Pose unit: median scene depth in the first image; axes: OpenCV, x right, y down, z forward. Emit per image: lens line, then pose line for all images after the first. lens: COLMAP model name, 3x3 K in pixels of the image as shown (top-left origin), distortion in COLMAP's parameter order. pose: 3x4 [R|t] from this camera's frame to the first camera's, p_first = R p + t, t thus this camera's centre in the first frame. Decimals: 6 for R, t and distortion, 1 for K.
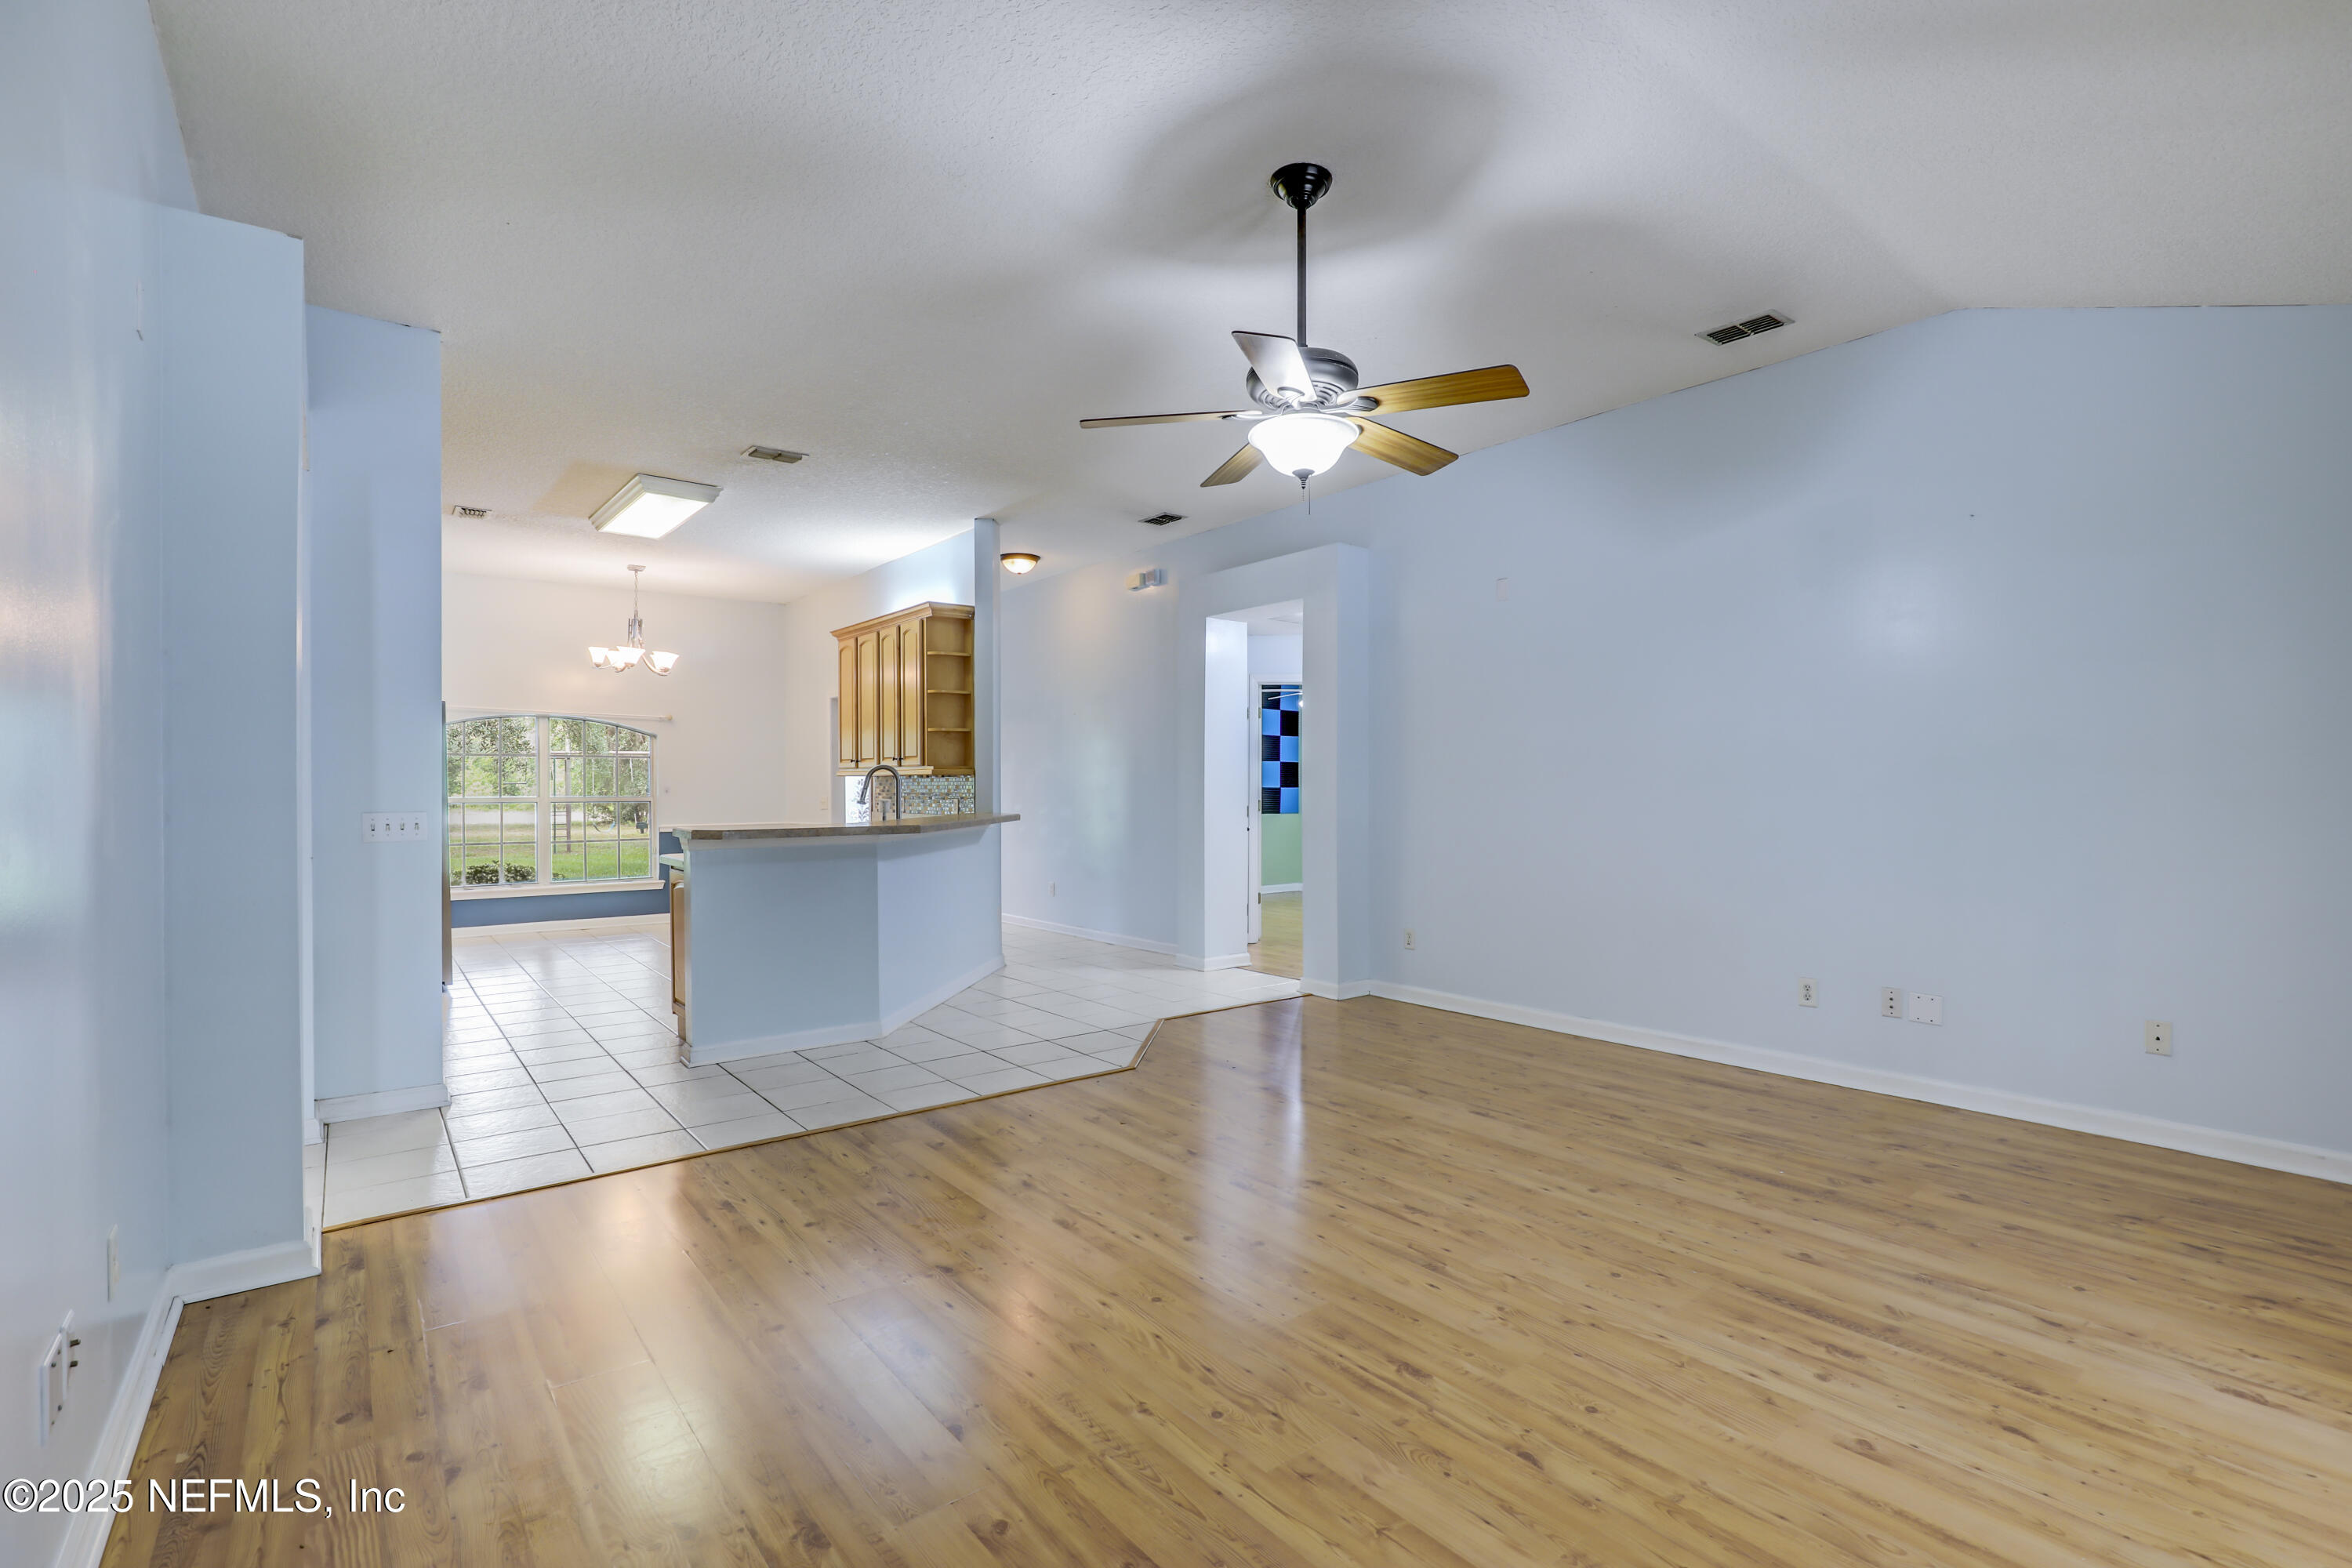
lens RADIAL K [[1079.3, 0, 1197.3], [0, 1079.3, 793.2], [0, 0, 1]] dist [-0.019673, 0.000561]
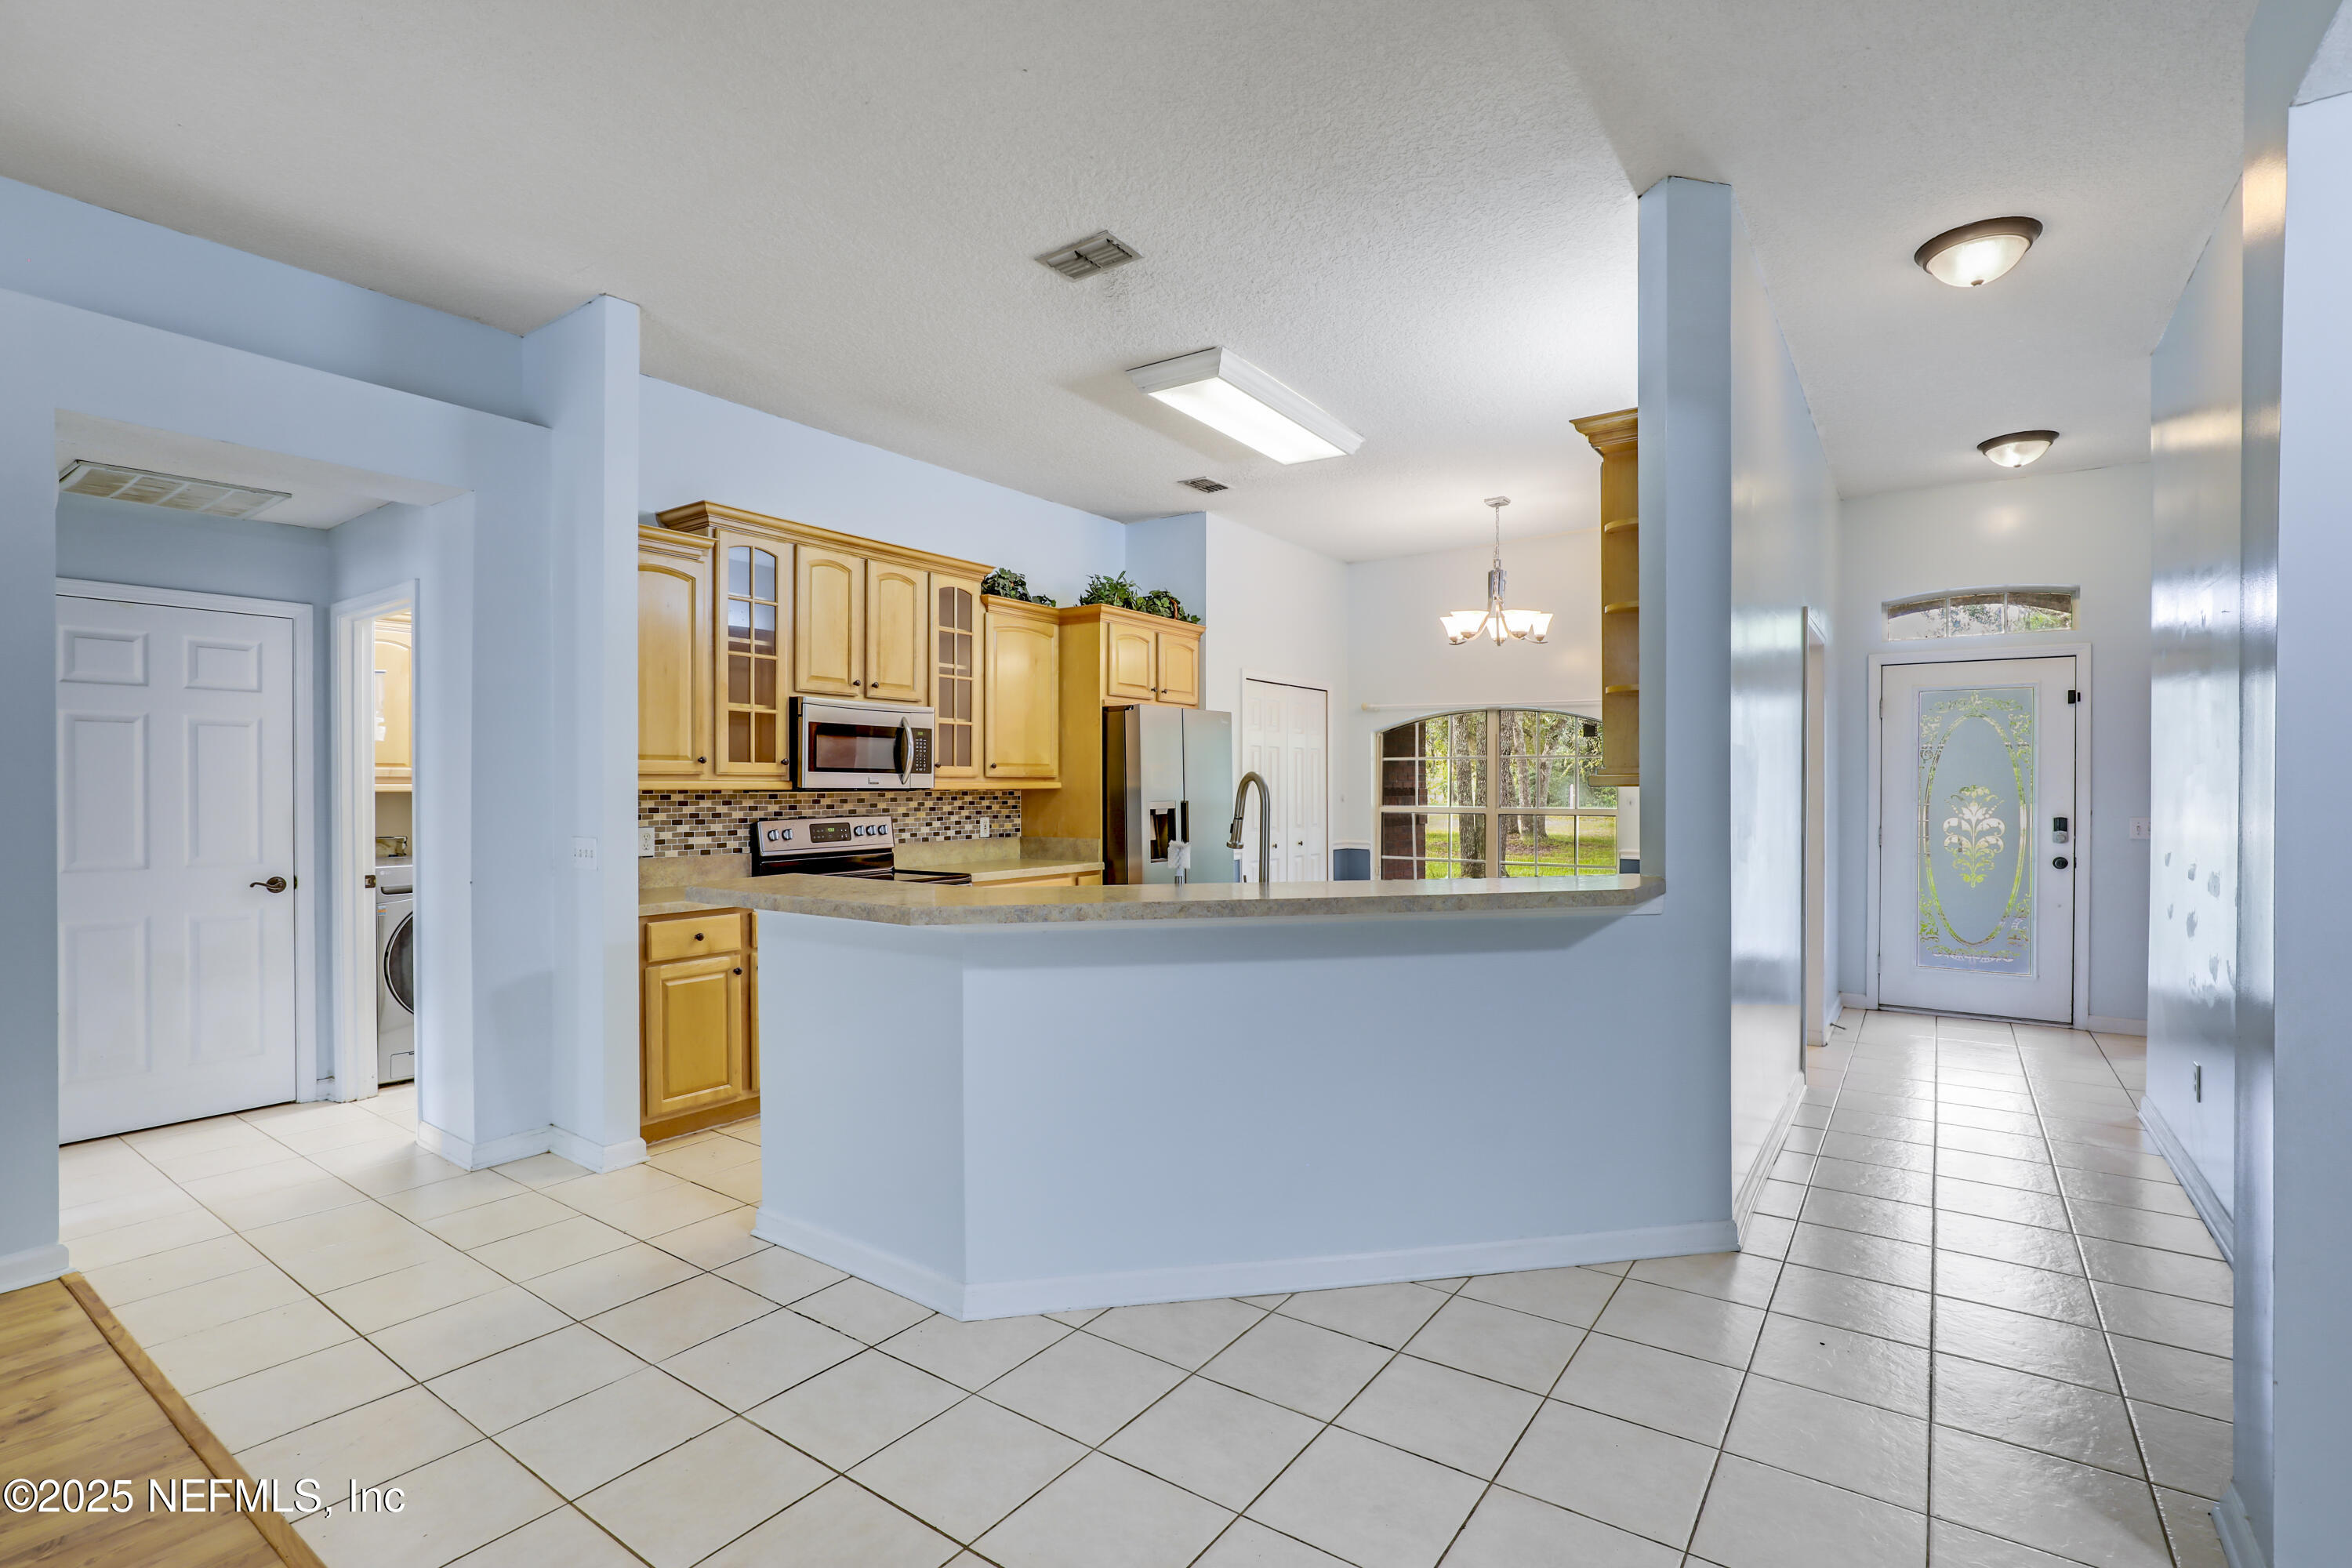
lens RADIAL K [[1079.3, 0, 1197.1], [0, 1079.3, 788.1], [0, 0, 1]] dist [-0.019673, 0.000561]
pose [[0.274812, 0.006290, -0.961478, 0.383565], [-0.004985, 0.999974, 0.005117, -0.043886], [0.961485, 0.003387, 0.274836, 1.700846]]
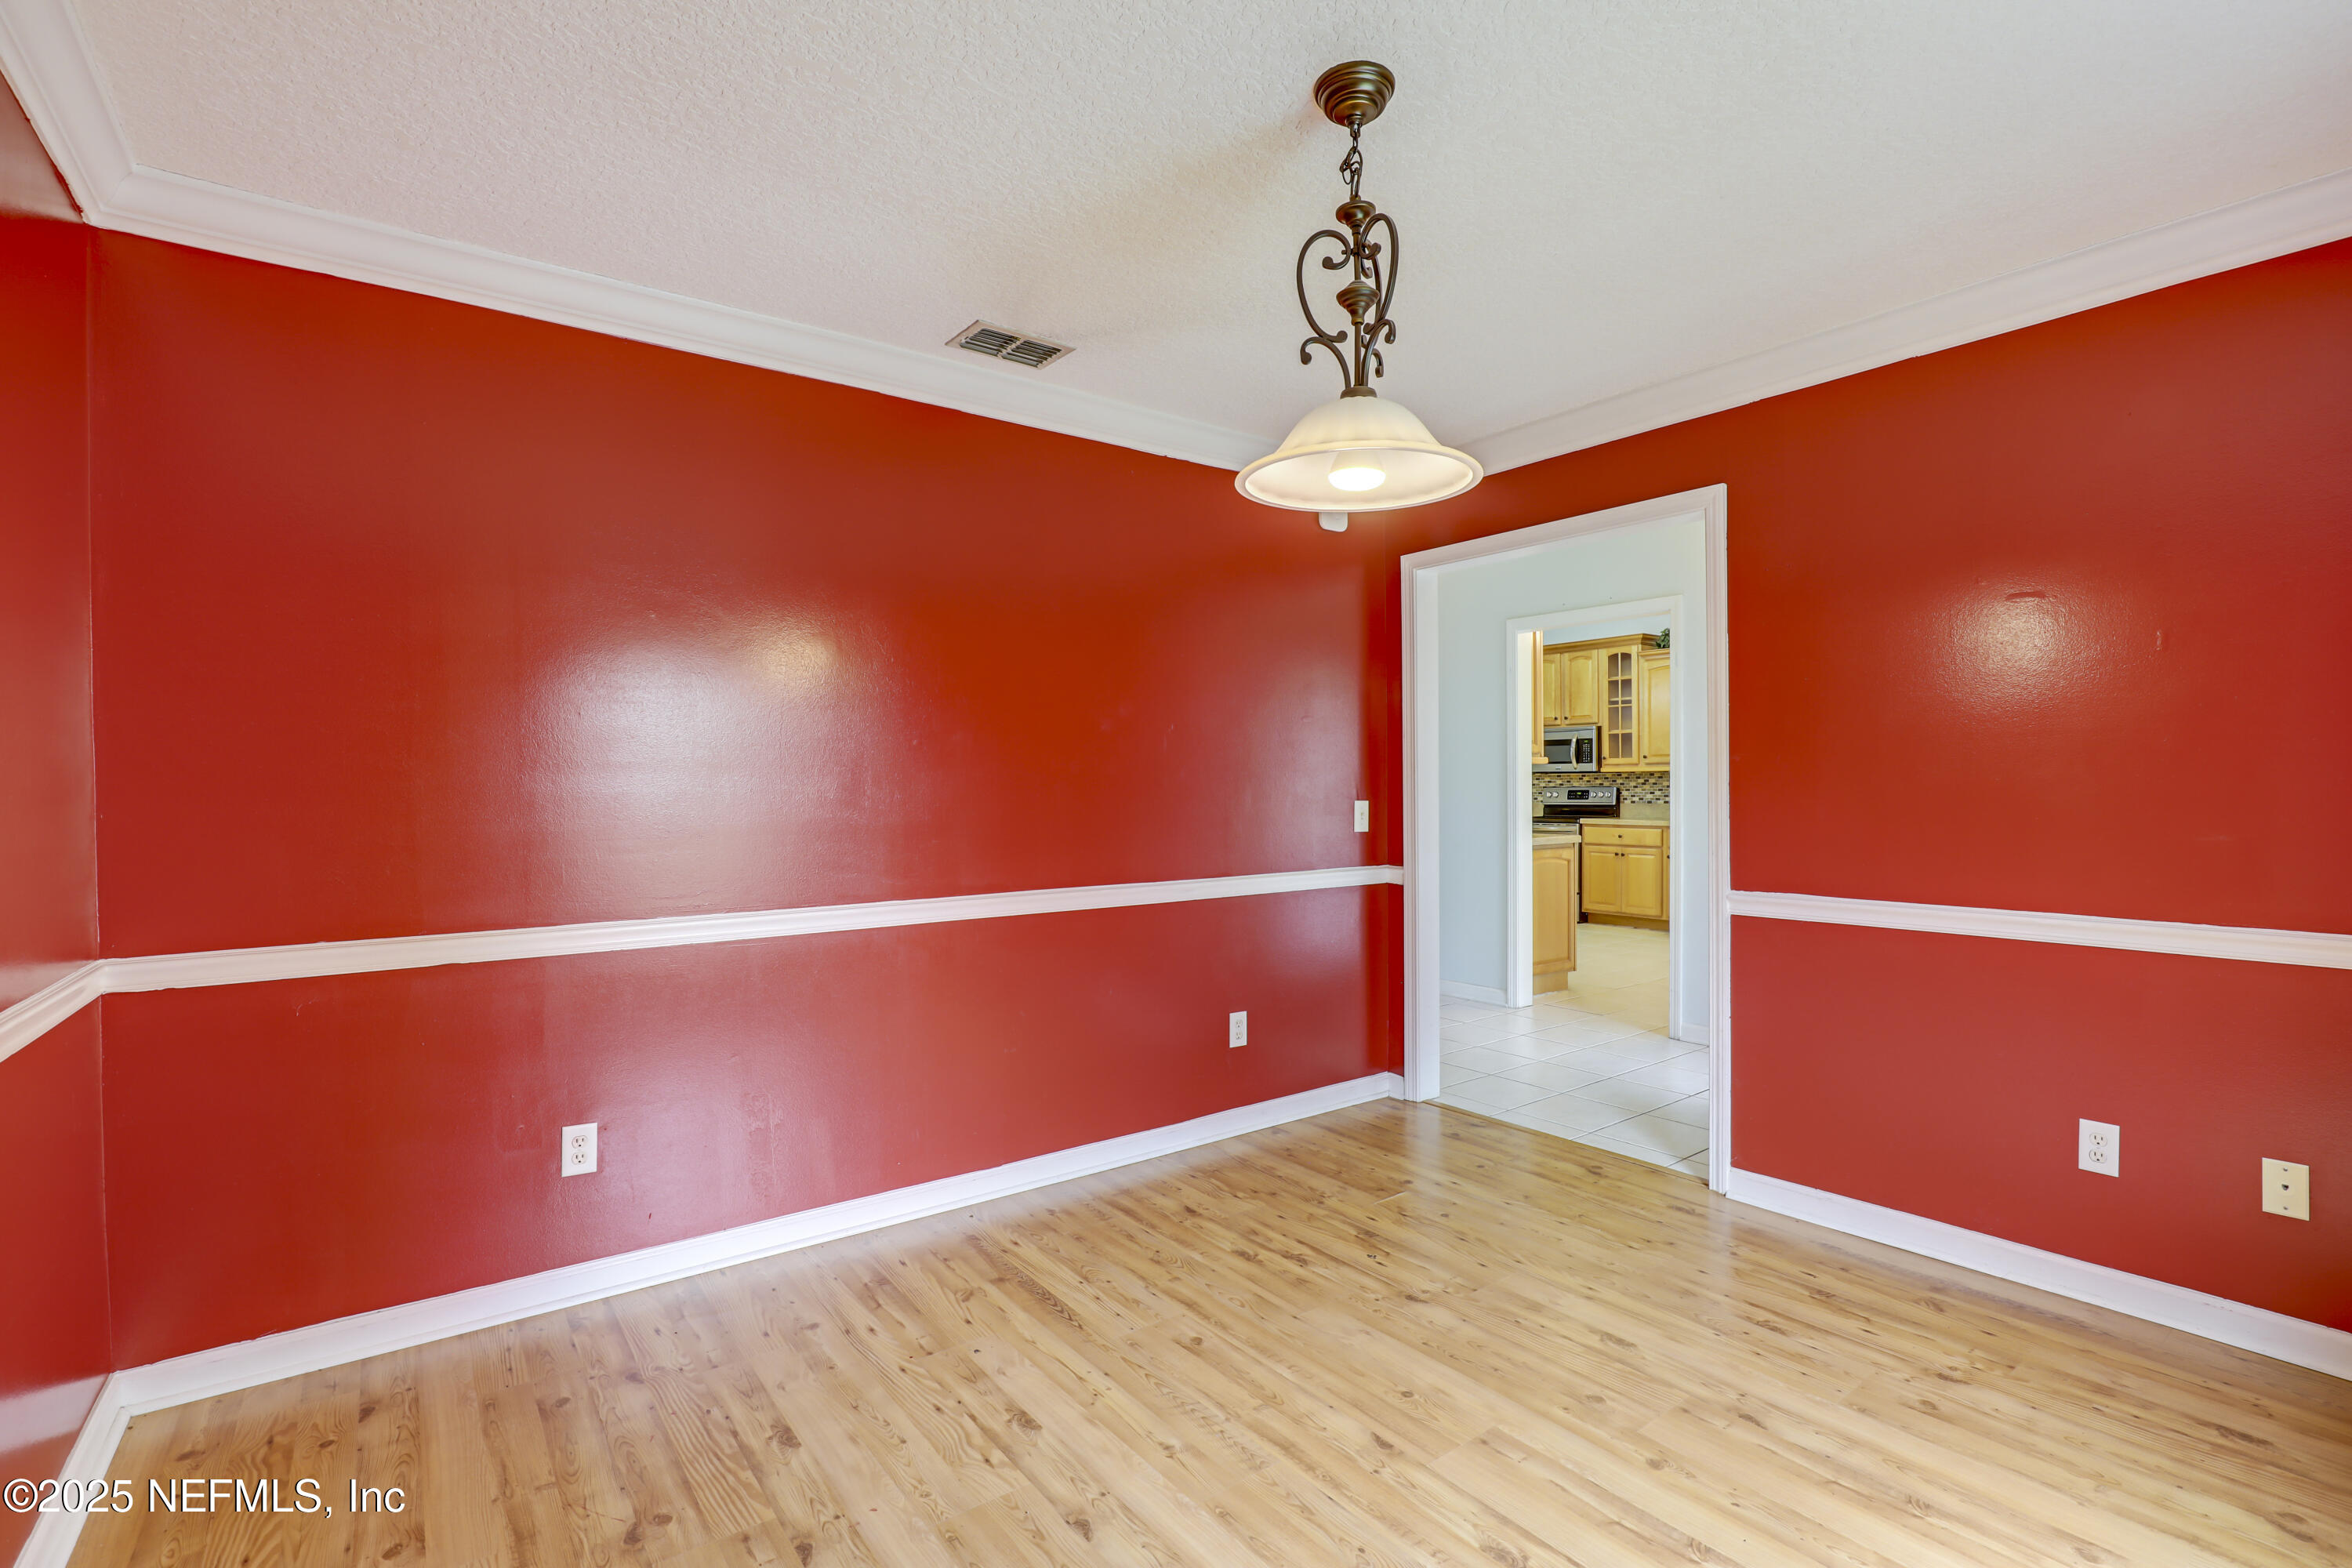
lens RADIAL K [[1082.1, 0, 1180.3], [0, 1082.1, 788.7], [0, 0, 1]] dist [-0.003872, -0.000082]
pose [[-0.998828, 0.006423, 0.047965, -0.366555], [0.006852, 0.999938, 0.008779, -0.017312], [-0.047905, 0.009098, -0.998810, 4.921840]]
